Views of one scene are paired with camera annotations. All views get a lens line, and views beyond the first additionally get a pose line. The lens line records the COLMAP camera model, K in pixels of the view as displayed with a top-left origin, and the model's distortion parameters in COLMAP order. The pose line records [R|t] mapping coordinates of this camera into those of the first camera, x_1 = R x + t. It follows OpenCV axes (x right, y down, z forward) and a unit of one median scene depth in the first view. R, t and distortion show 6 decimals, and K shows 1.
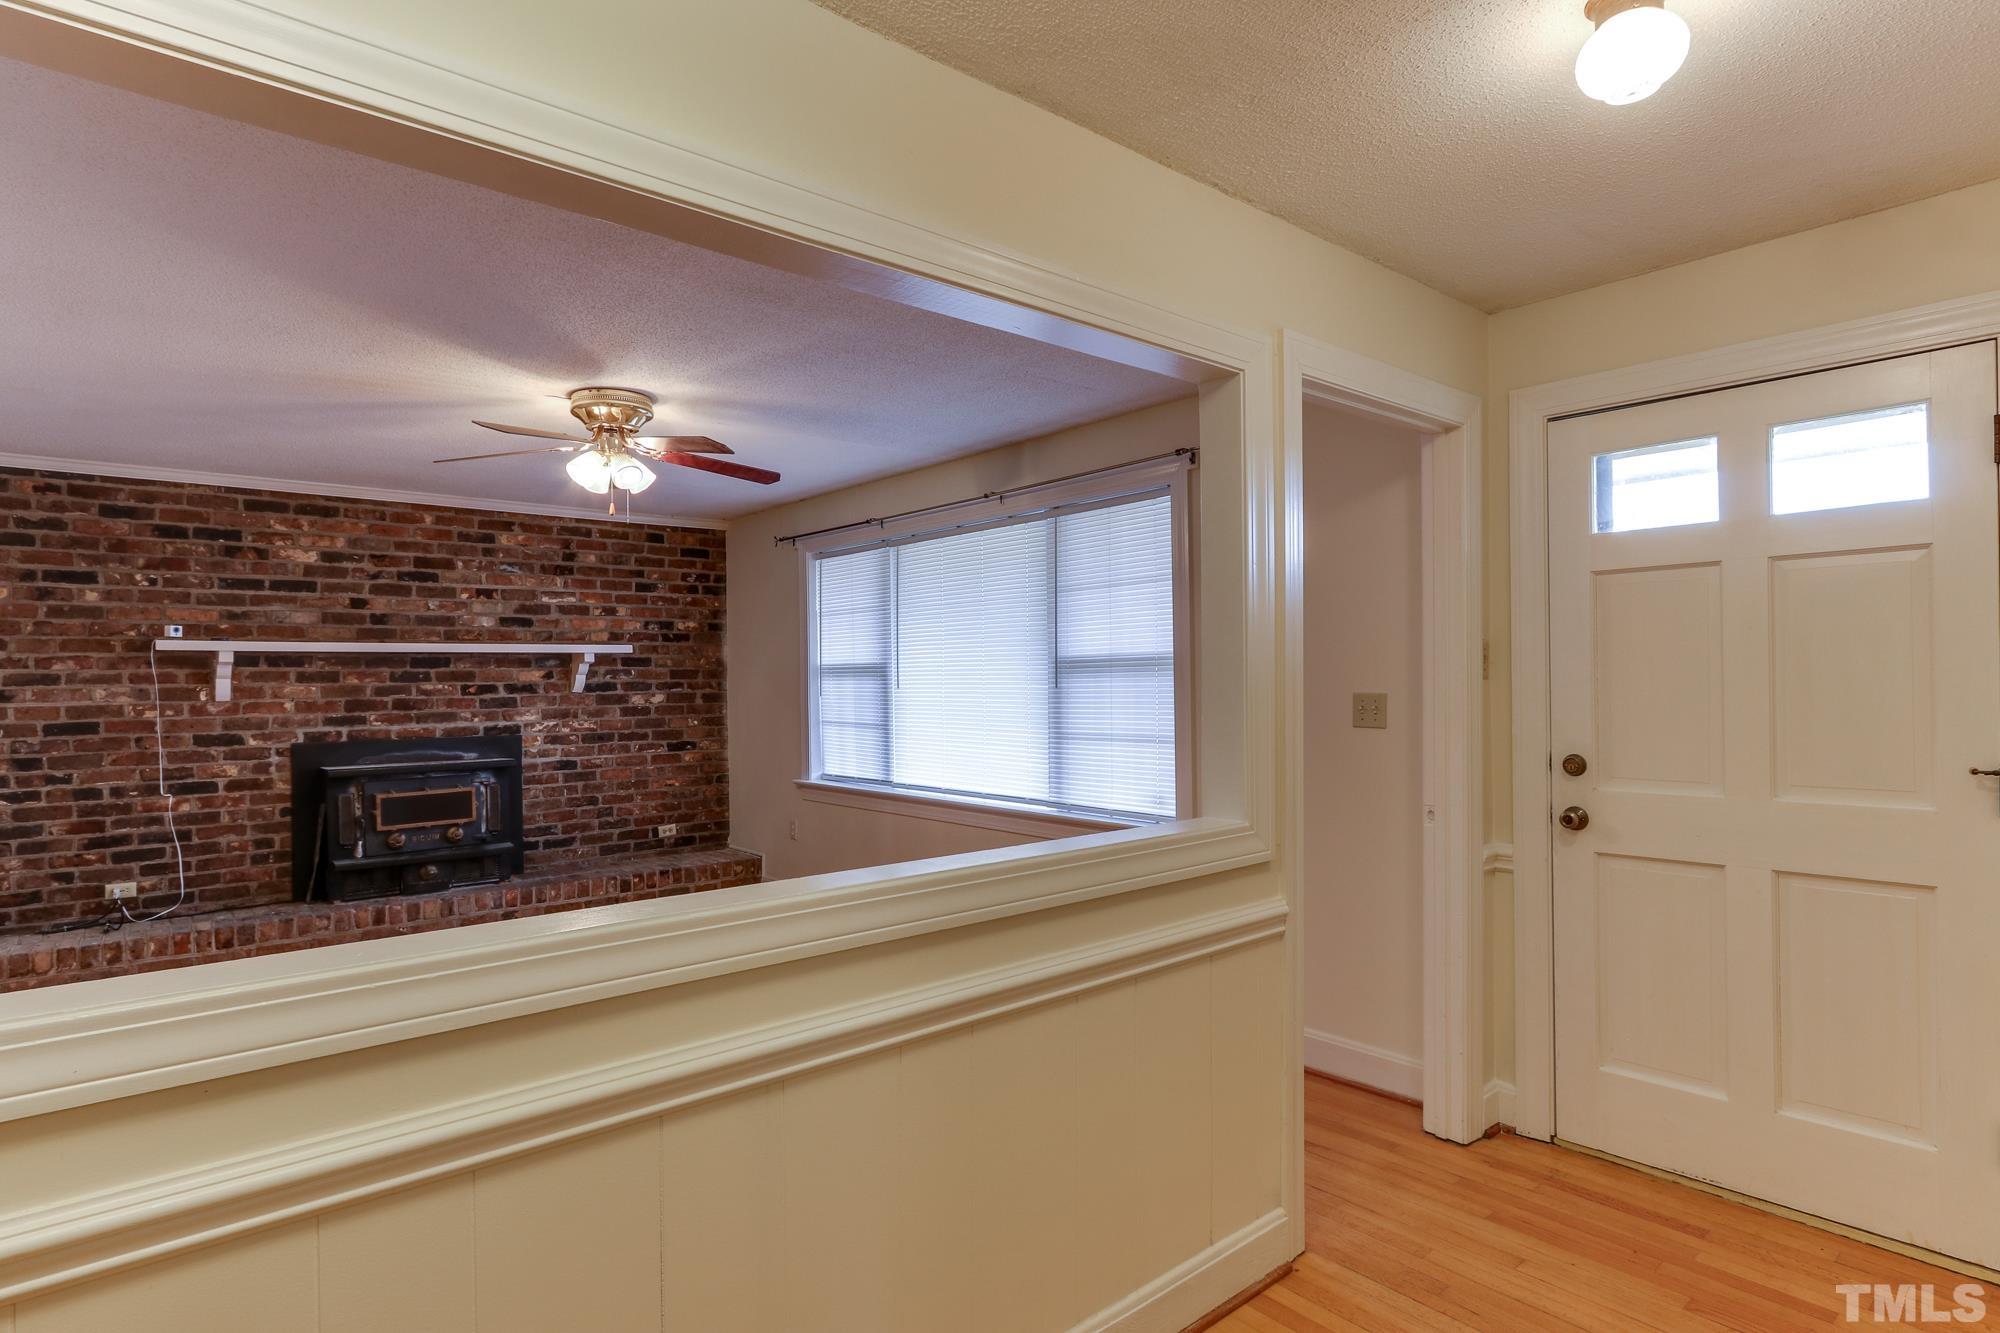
lens RADIAL K [[1057.5, 0, 1000.0], [0, 1057.5, 666.5], [0, 0, 1]] dist [0.001591, 0.000613]
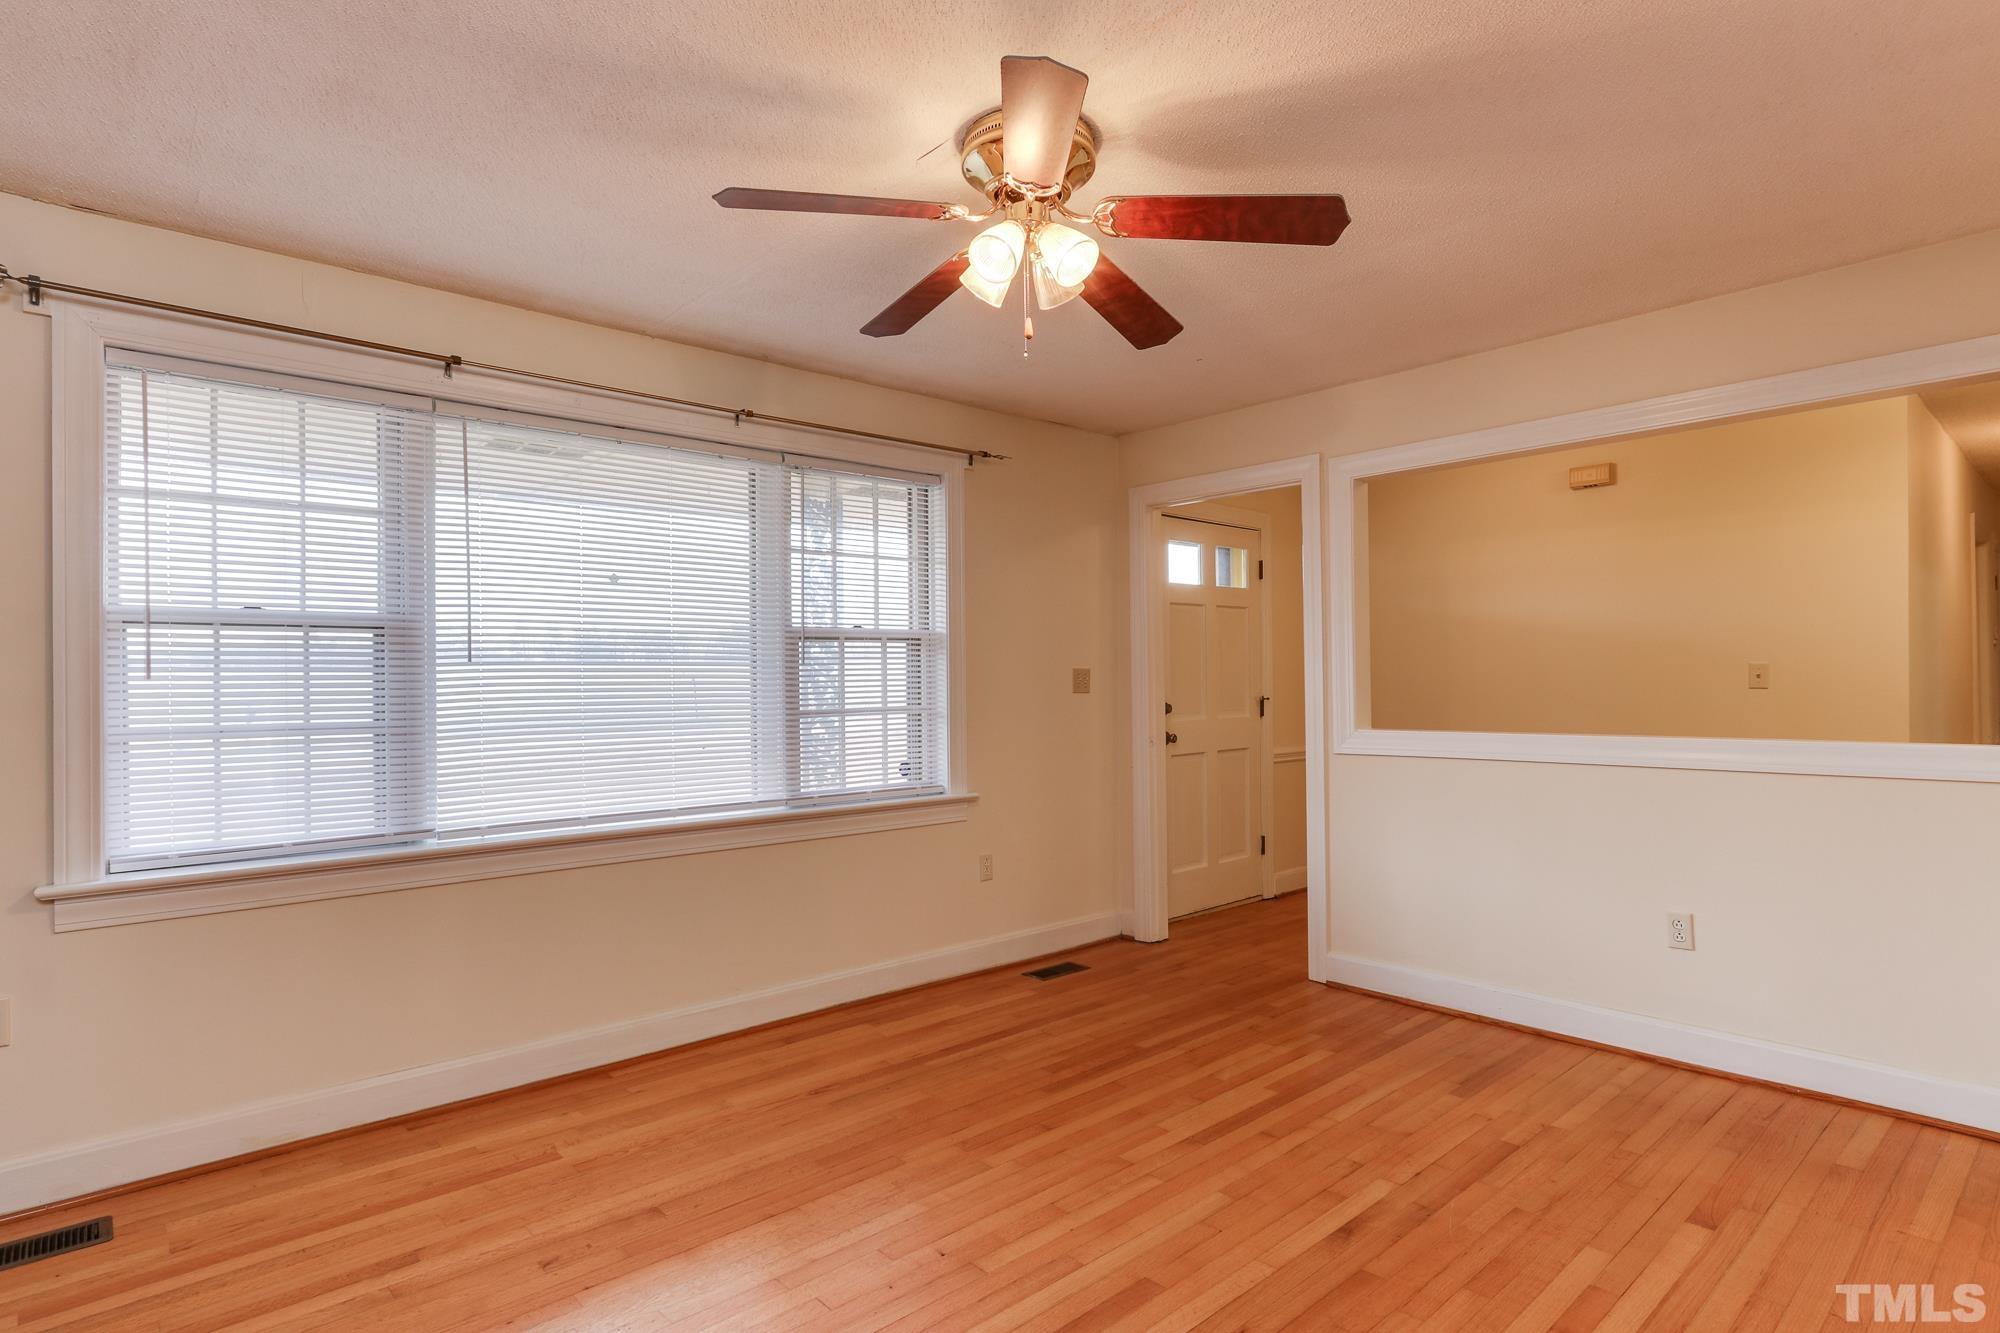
lens RADIAL K [[1057.5, 0, 1000.0], [0, 1057.5, 666.5], [0, 0, 1]] dist [0.001591, 0.000613]
pose [[-0.020402, 0.018917, 0.999613, -0.654743], [-0.005960, 0.999801, -0.019043, 0.030565], [-0.999774, -0.006346, -0.020285, 0.692029]]
